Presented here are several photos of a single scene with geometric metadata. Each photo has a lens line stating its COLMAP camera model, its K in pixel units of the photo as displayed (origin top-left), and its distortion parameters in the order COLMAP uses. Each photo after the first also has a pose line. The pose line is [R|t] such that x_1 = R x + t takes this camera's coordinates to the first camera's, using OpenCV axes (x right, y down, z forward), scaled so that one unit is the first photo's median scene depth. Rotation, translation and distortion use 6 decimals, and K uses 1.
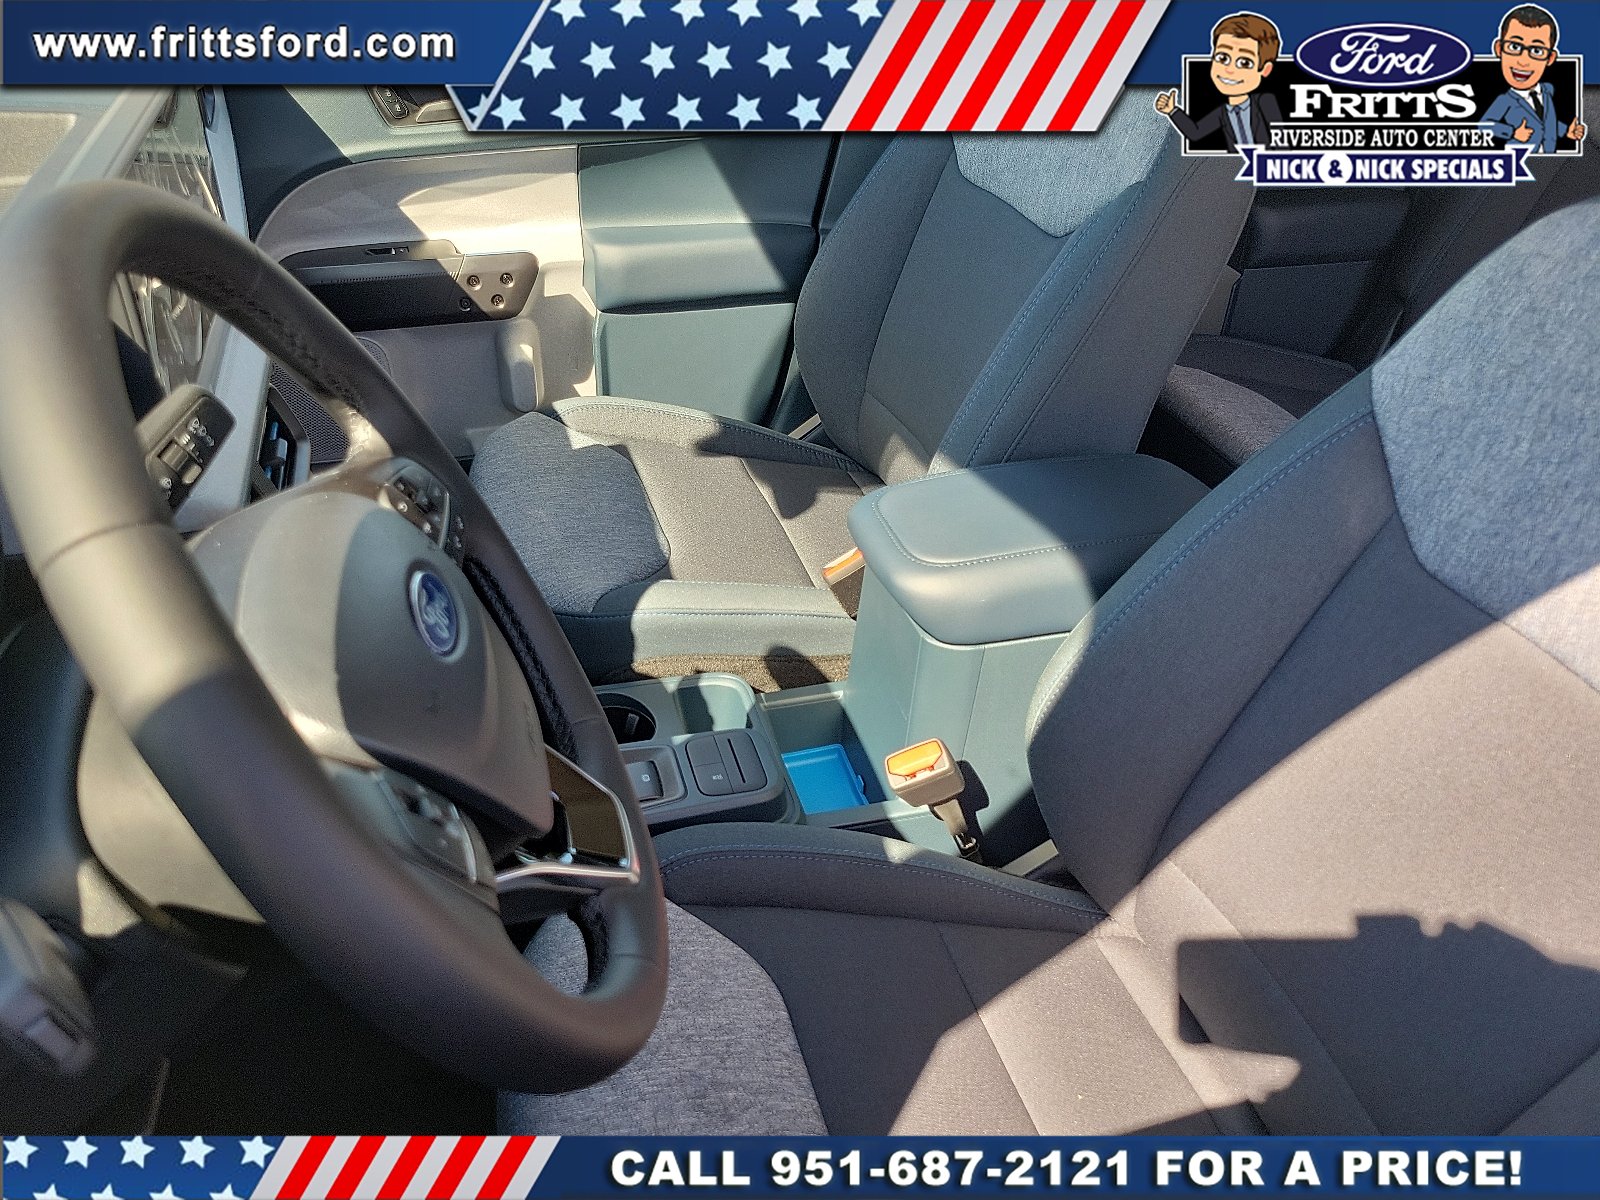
lens RADIAL K [[1227.9, 0, 800.0], [0, 1227.9, 600.0], [0, 0, 1]] dist [-0.000260, 0.001266]
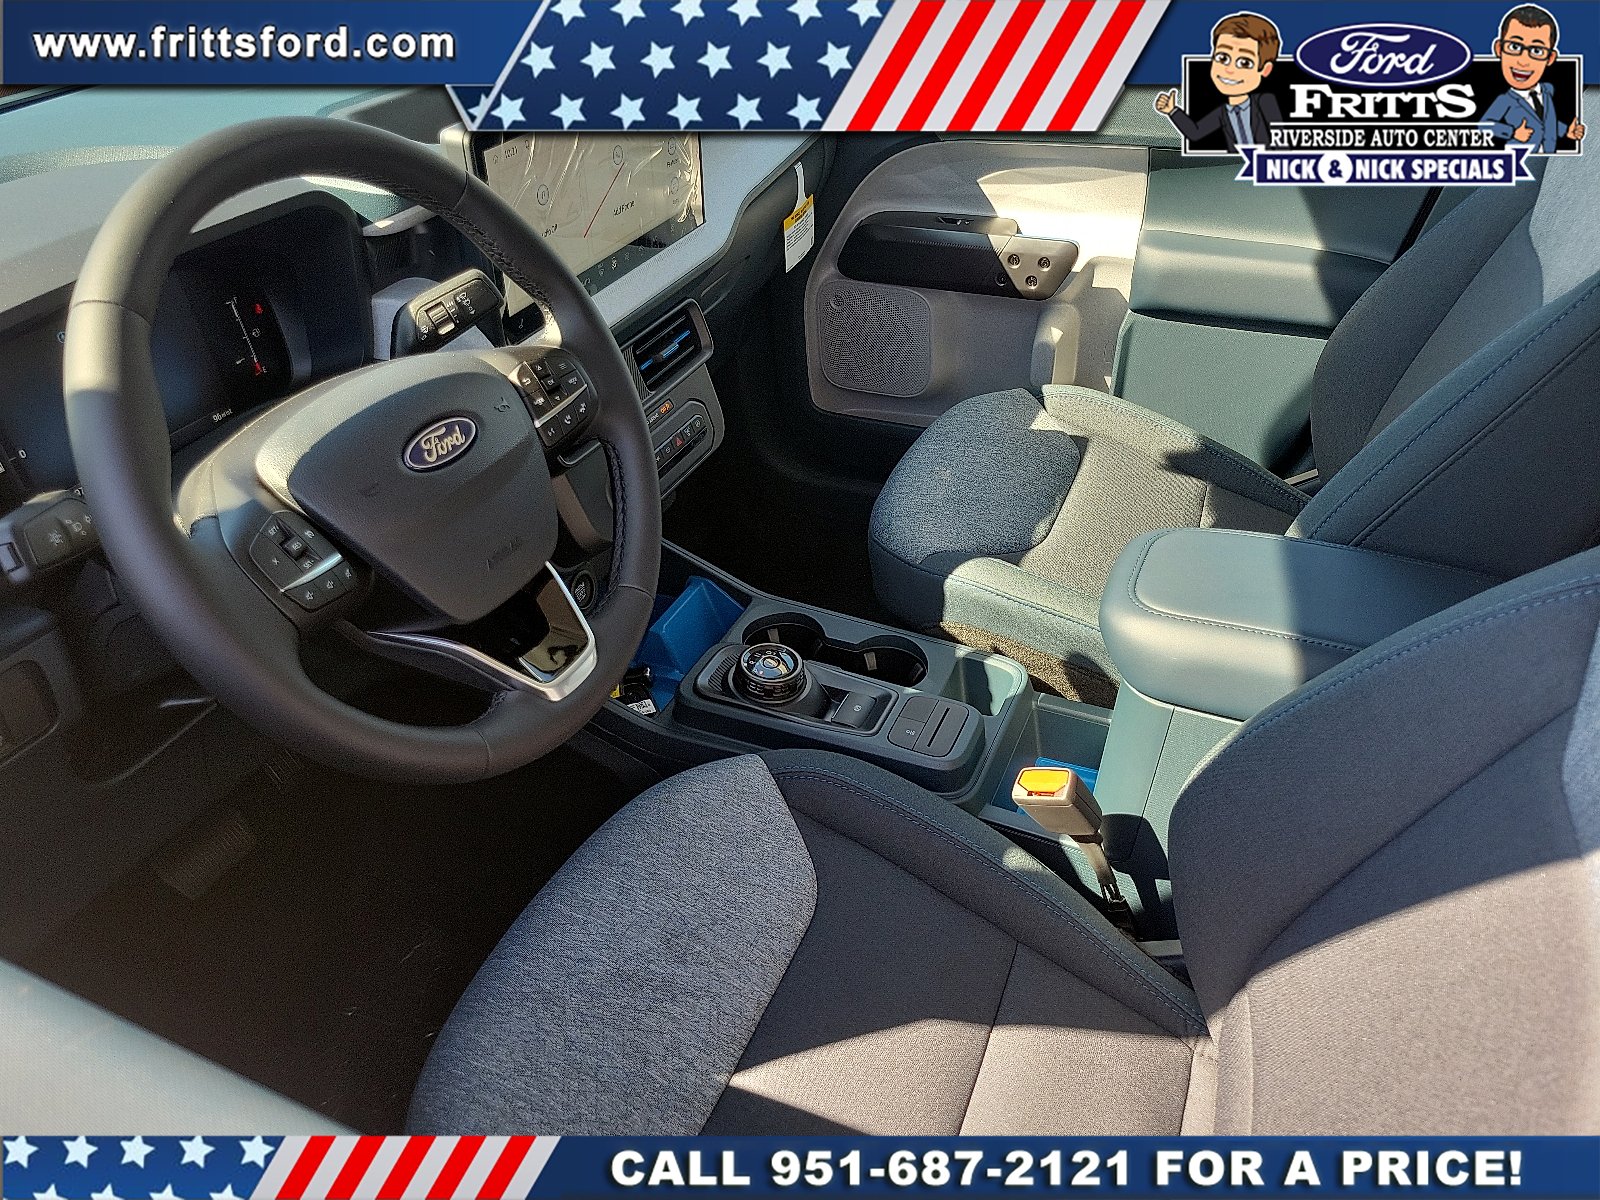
lens RADIAL K [[1221.7, 0, 800.0], [0, 1221.7, 600.0], [0, 0, 1]] dist [0.000127, -0.000141]
pose [[0.770487, 0.314764, -0.554323, 0.277163], [-0.310482, 0.944772, 0.104916, -0.031653], [0.556732, 0.091271, 0.825663, 0.035942]]
